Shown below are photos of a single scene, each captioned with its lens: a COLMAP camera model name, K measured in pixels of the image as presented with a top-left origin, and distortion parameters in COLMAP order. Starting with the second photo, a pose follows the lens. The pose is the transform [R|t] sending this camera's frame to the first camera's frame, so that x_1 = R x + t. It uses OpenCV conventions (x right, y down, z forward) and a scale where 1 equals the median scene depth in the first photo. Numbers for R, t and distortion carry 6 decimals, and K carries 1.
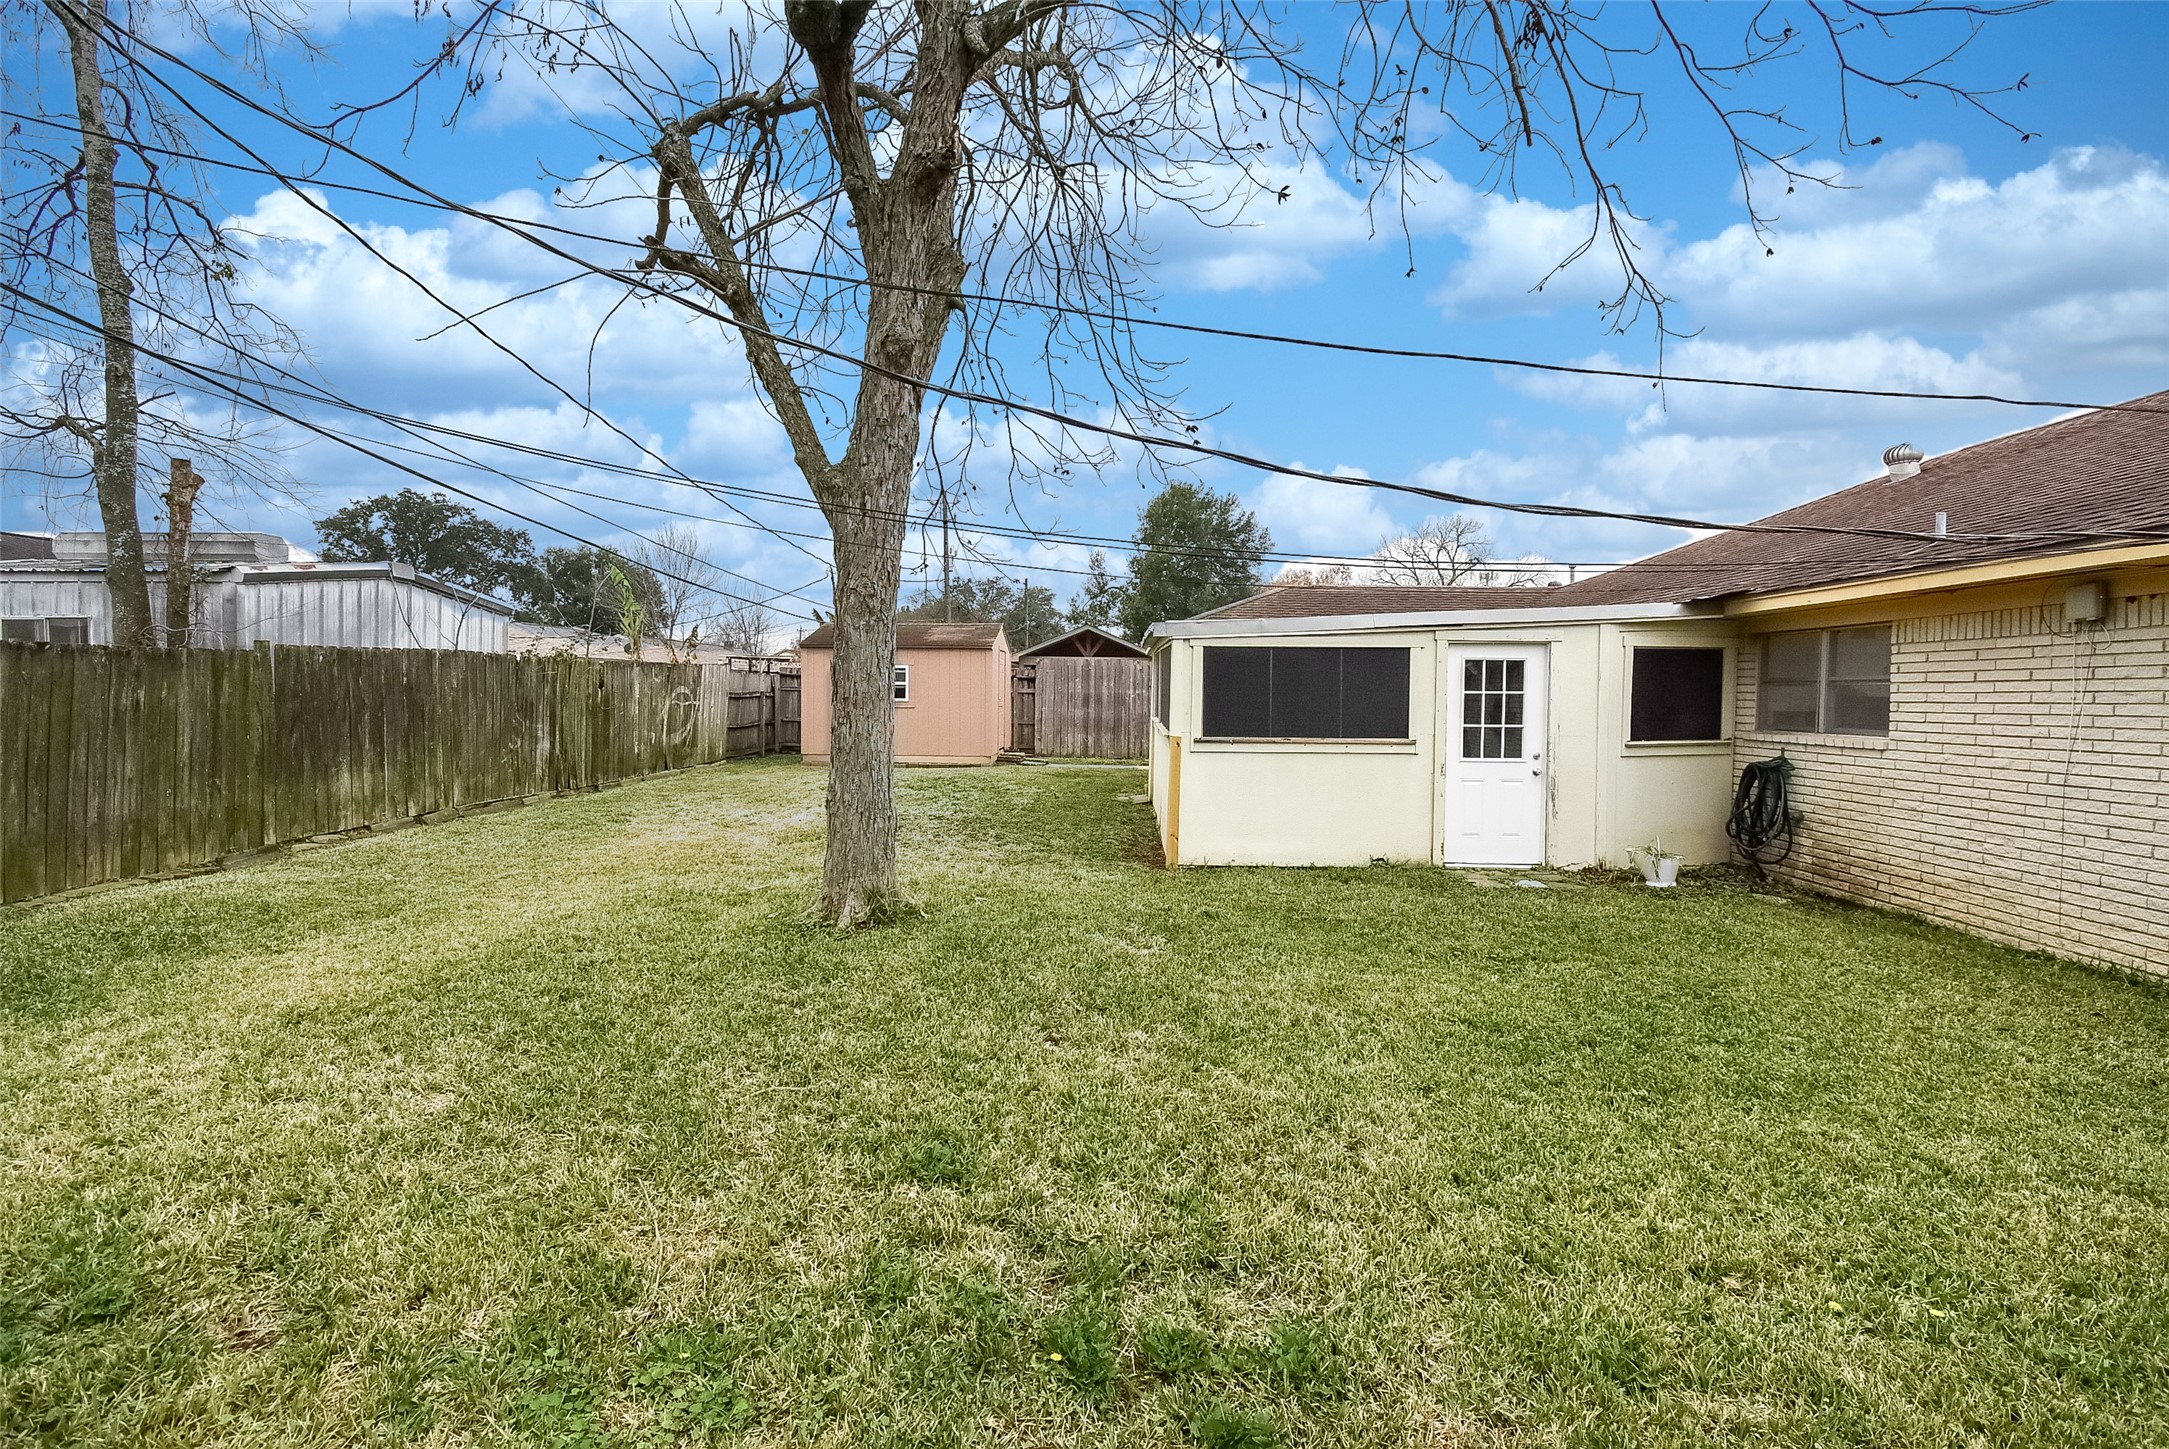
lens RADIAL K [[956.5, 0, 1089.7], [0, 956.5, 719.2], [0, 0, 1]] dist [0.020830, -0.026672]
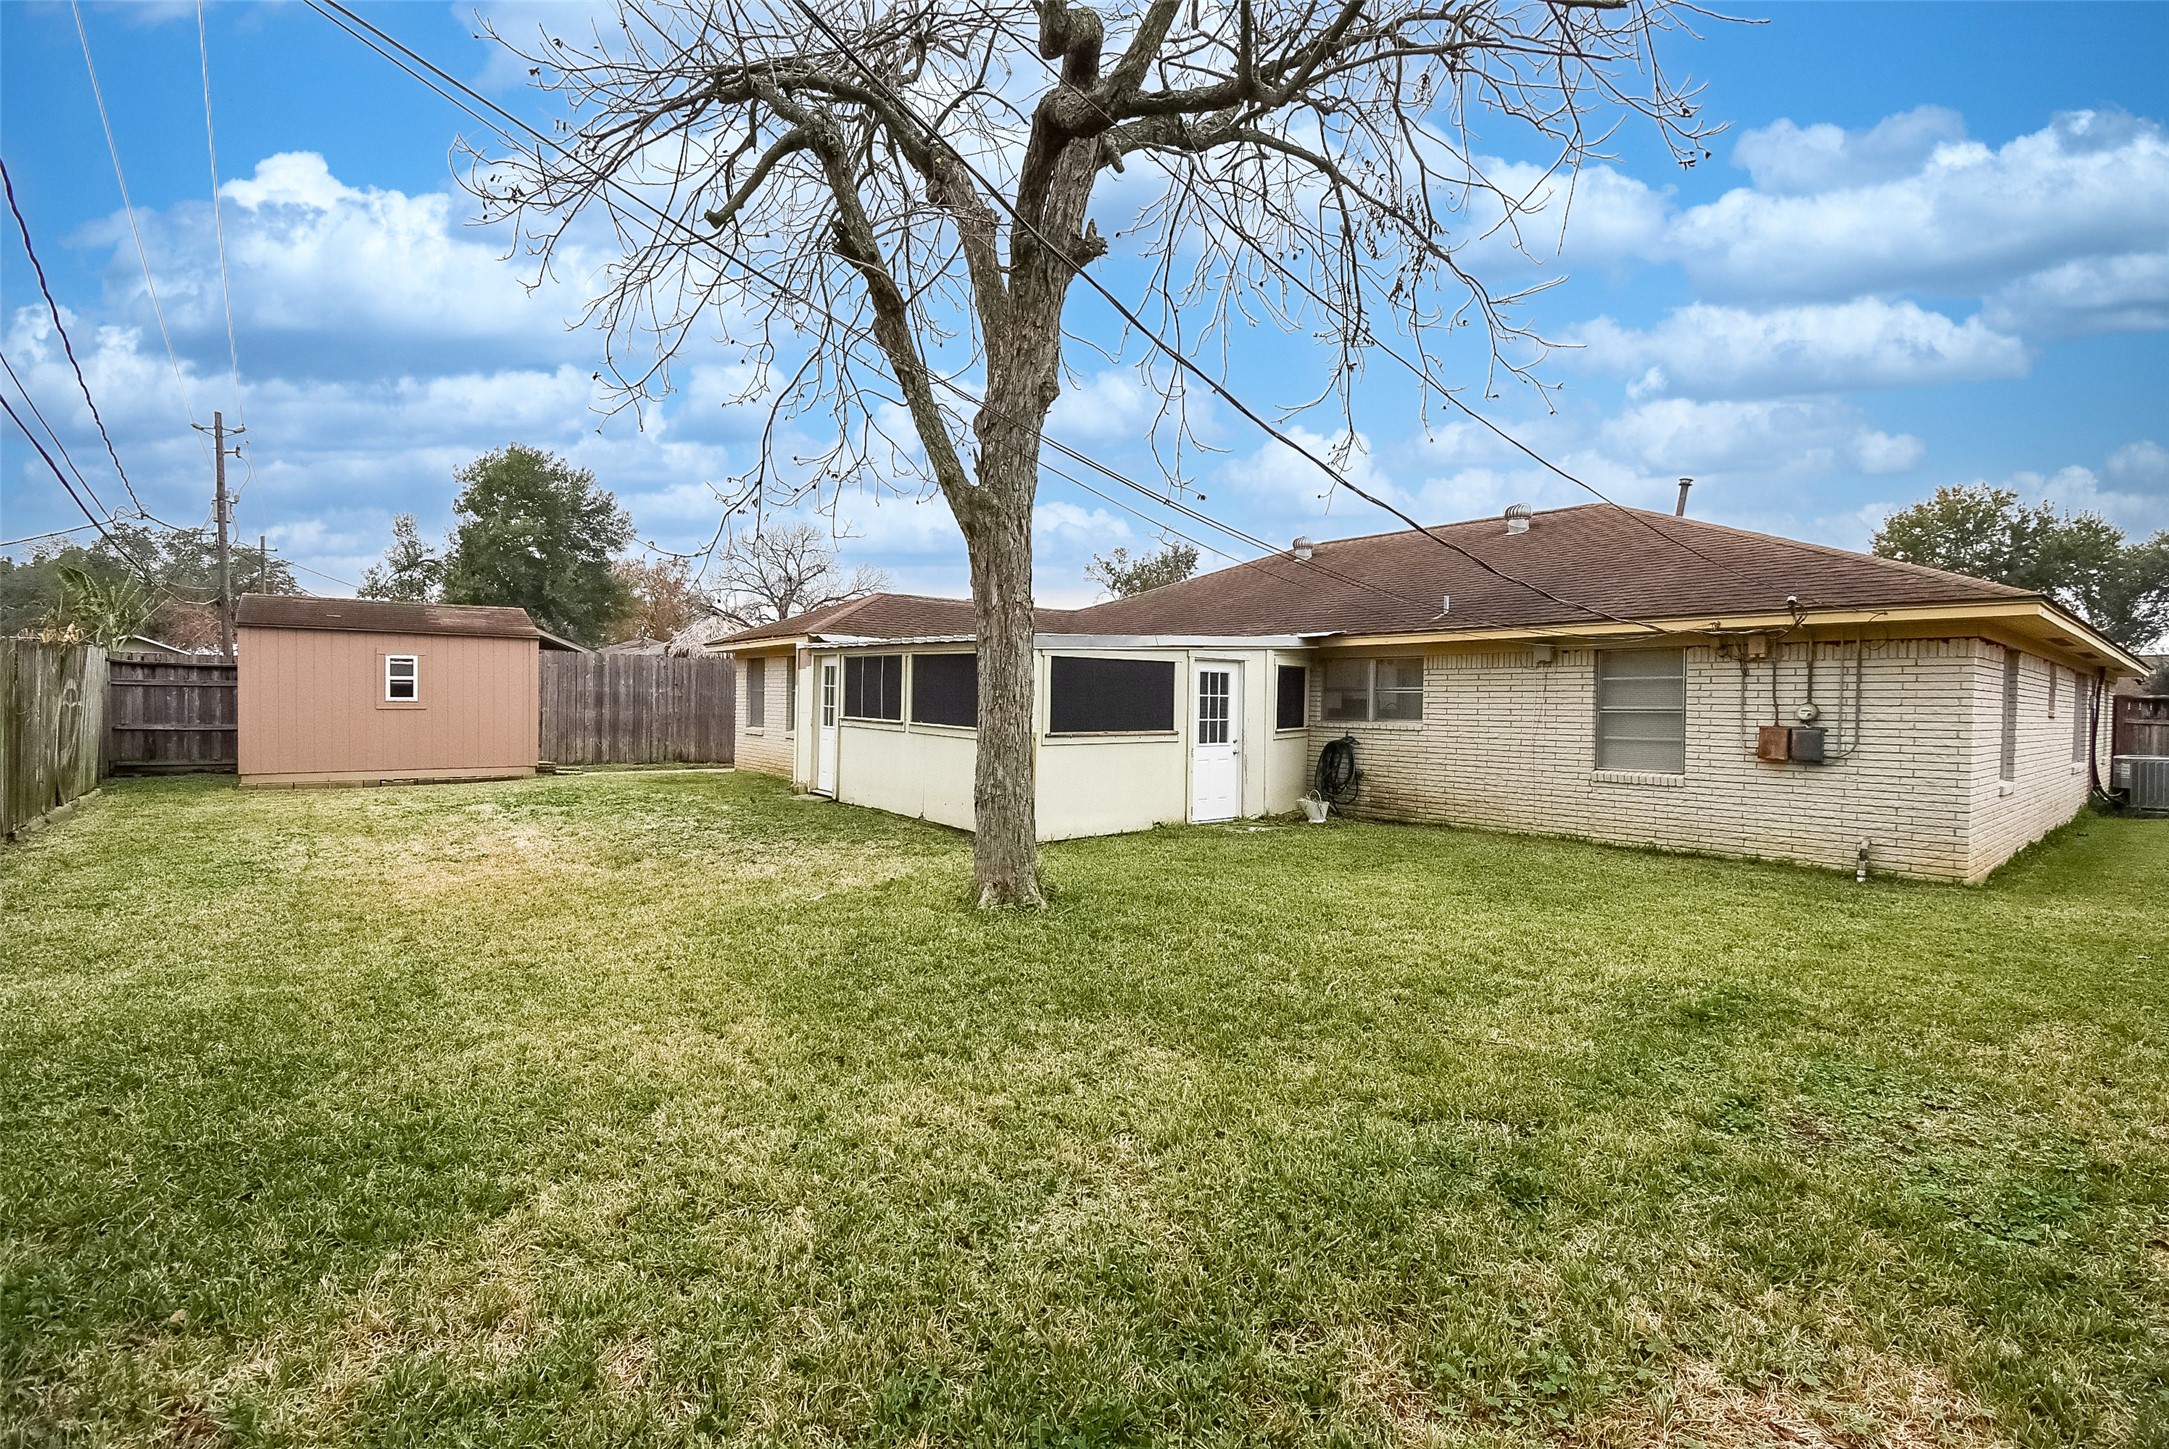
lens RADIAL K [[956.5, 0, 1089.7], [0, 956.5, 719.2], [0, 0, 1]] dist [0.020830, -0.026672]
pose [[0.747947, -0.012208, 0.663647, -0.632457], [0.011227, 0.999920, 0.005741, -0.003814], [-0.663664, 0.003157, 0.748024, 0.083958]]
